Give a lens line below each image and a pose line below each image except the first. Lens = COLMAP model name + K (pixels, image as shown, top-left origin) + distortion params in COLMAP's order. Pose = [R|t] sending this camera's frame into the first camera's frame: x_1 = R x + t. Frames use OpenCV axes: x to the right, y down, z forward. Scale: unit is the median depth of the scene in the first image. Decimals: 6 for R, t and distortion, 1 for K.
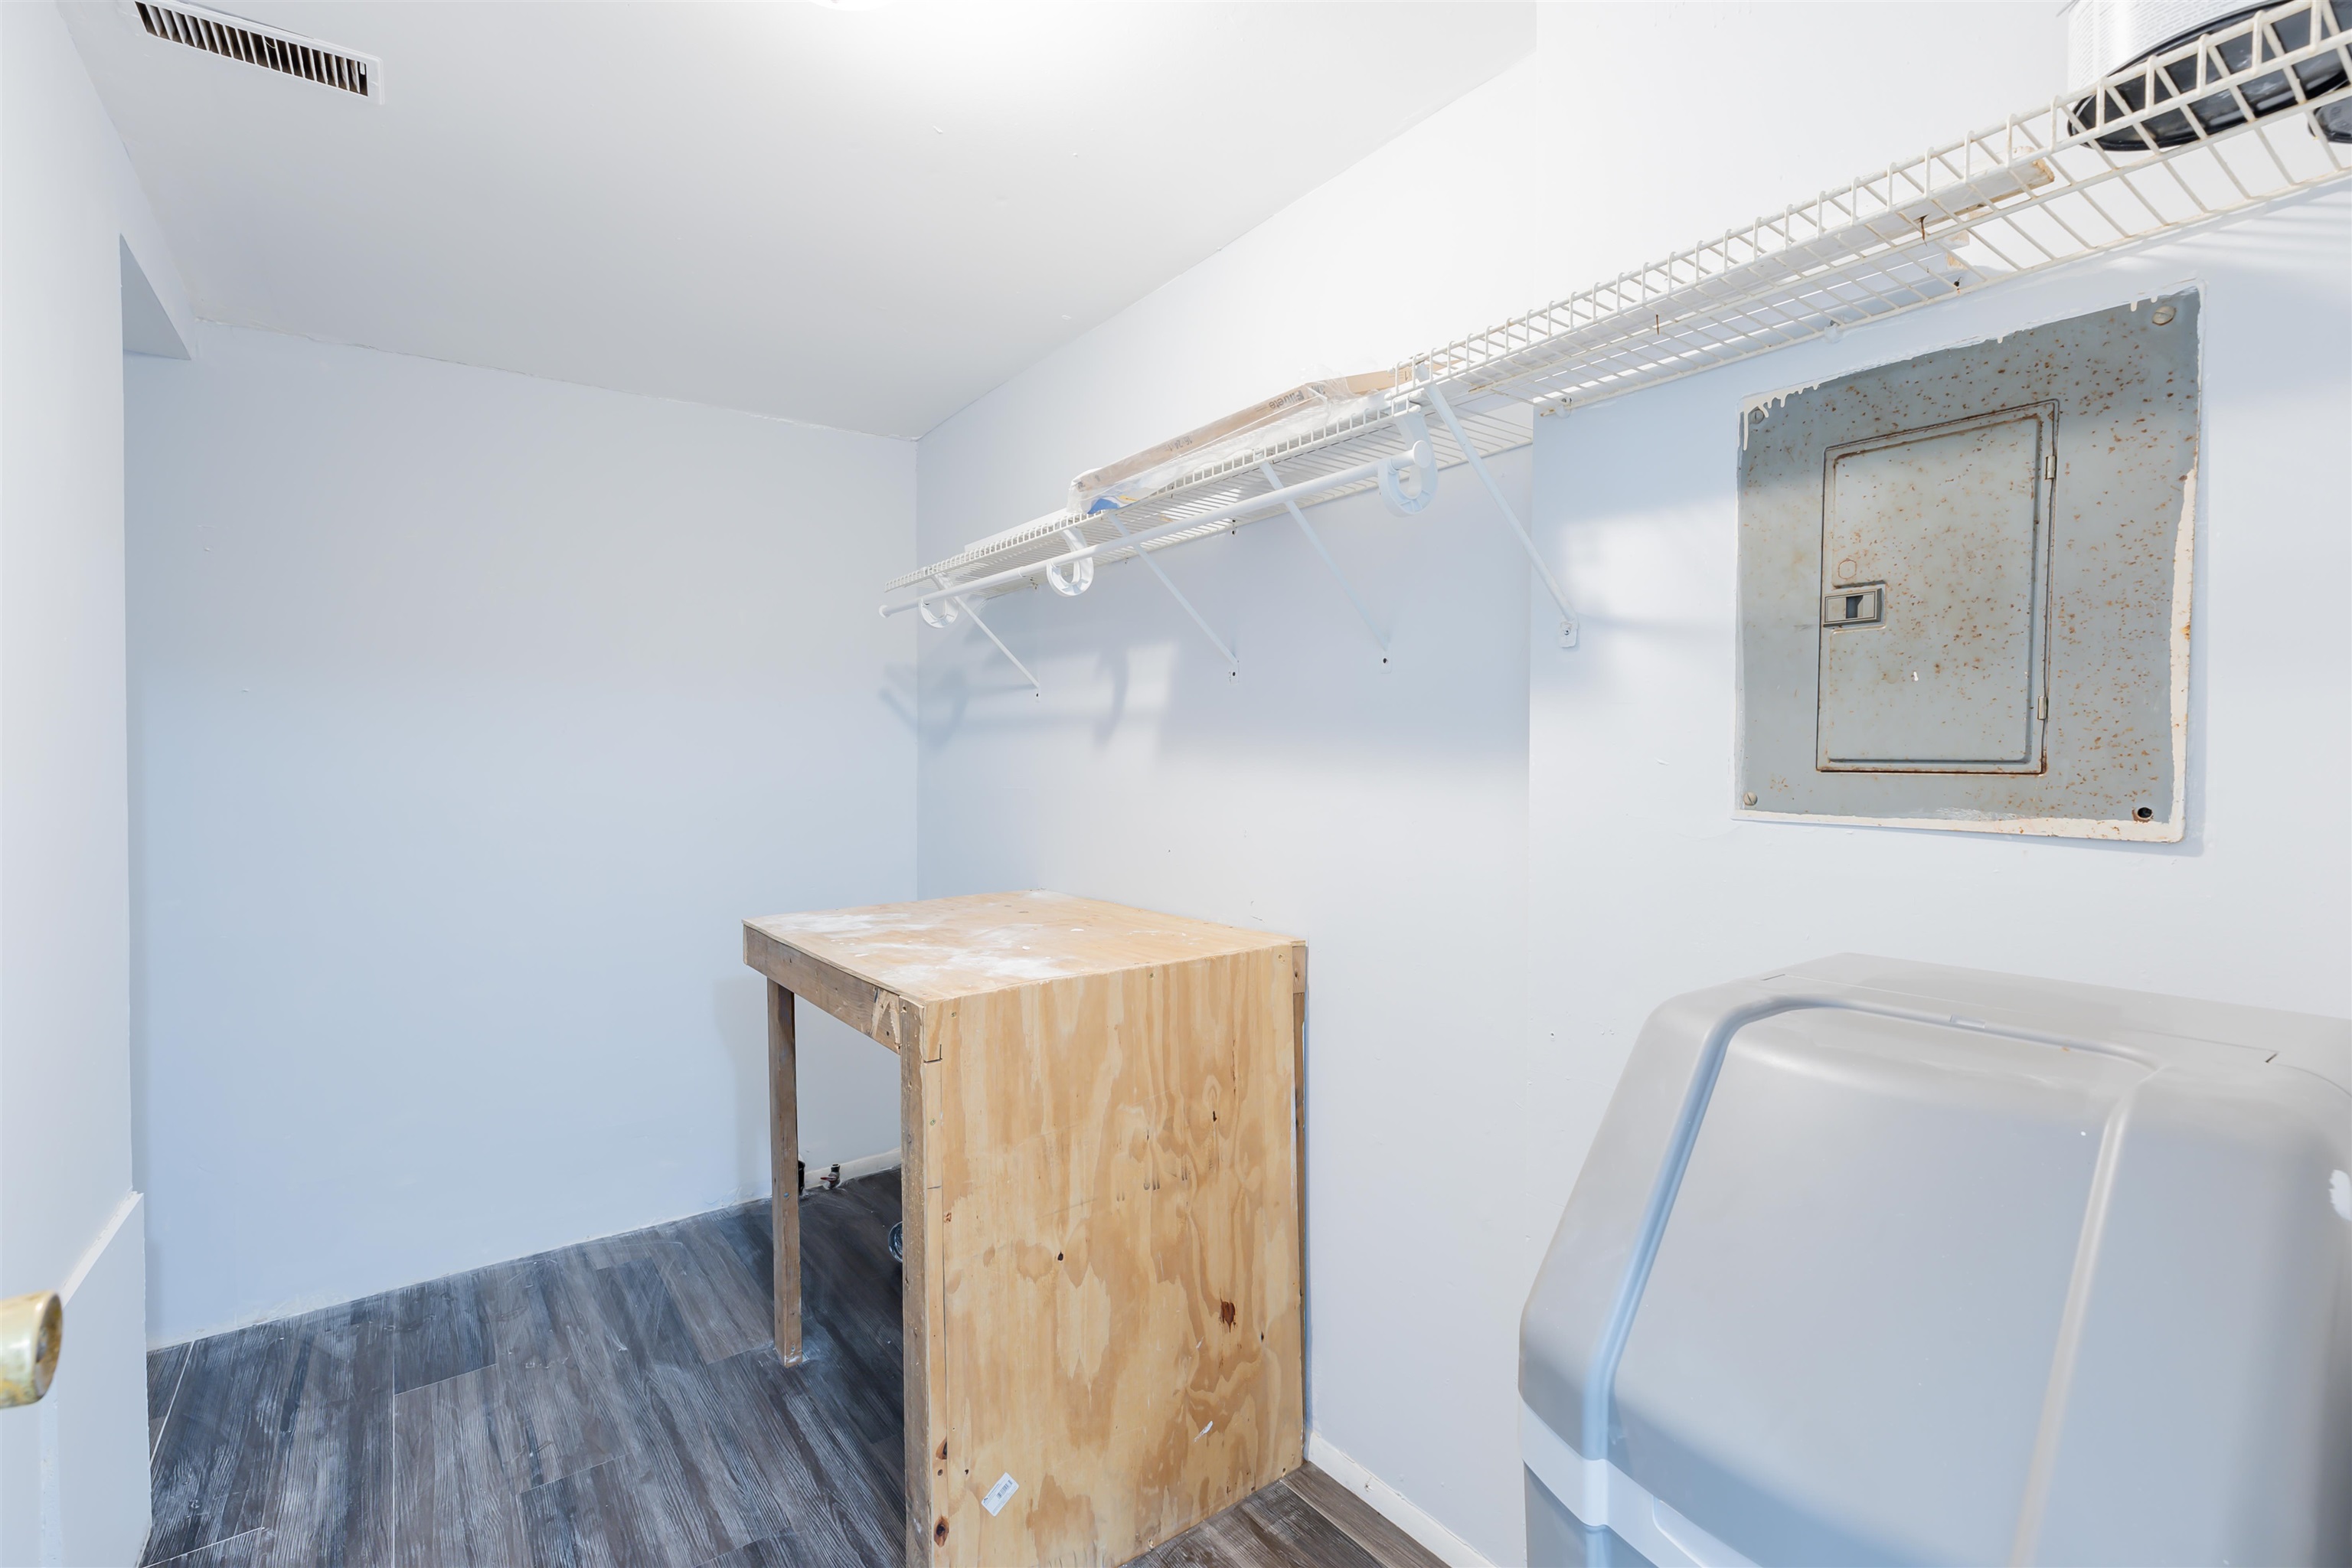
lens RADIAL K [[1054.5, 0, 1176.0], [0, 1054.5, 784.0], [0, 0, 1]] dist [0.003821, 0.000767]
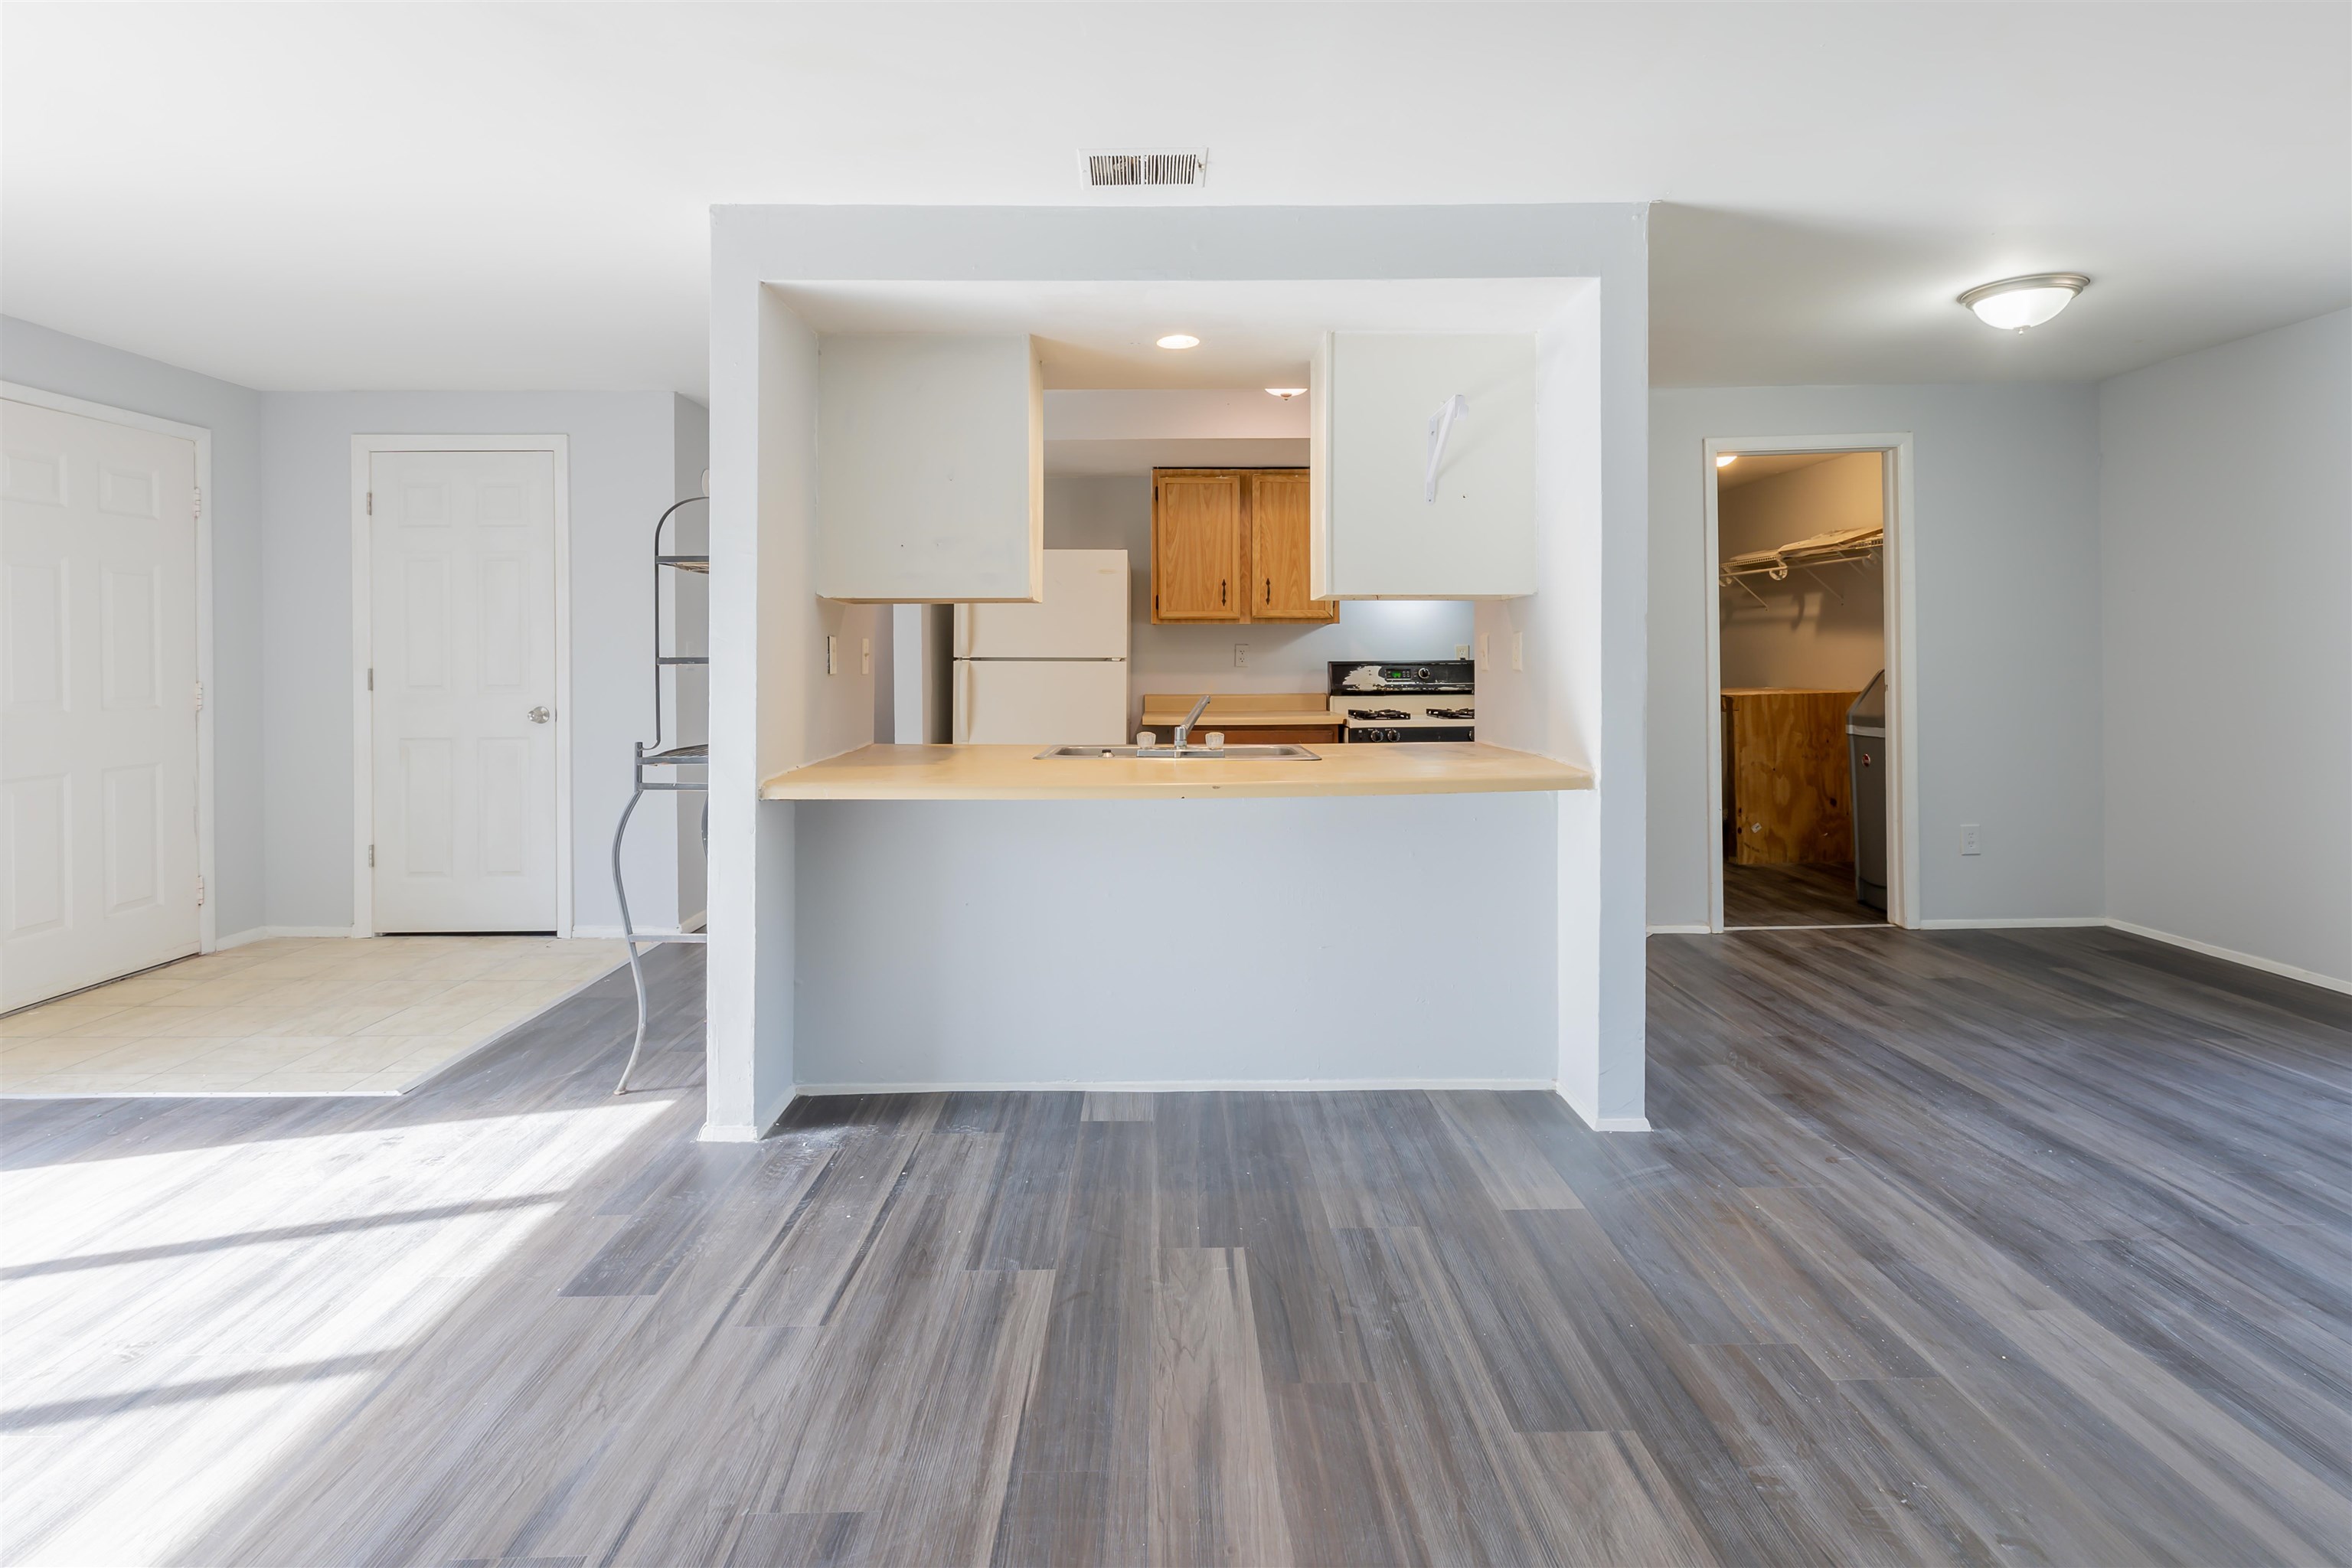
lens RADIAL K [[1102.8, 0, 1173.5], [0, 1102.8, 658.3], [0, 0, 1]] dist [0.015079, -0.000863]
pose [[0.810984, -0.007015, -0.585026, 0.411961], [-0.001186, 0.999906, -0.013633, 0.105237], [0.585067, 0.011750, 0.810900, -3.045107]]
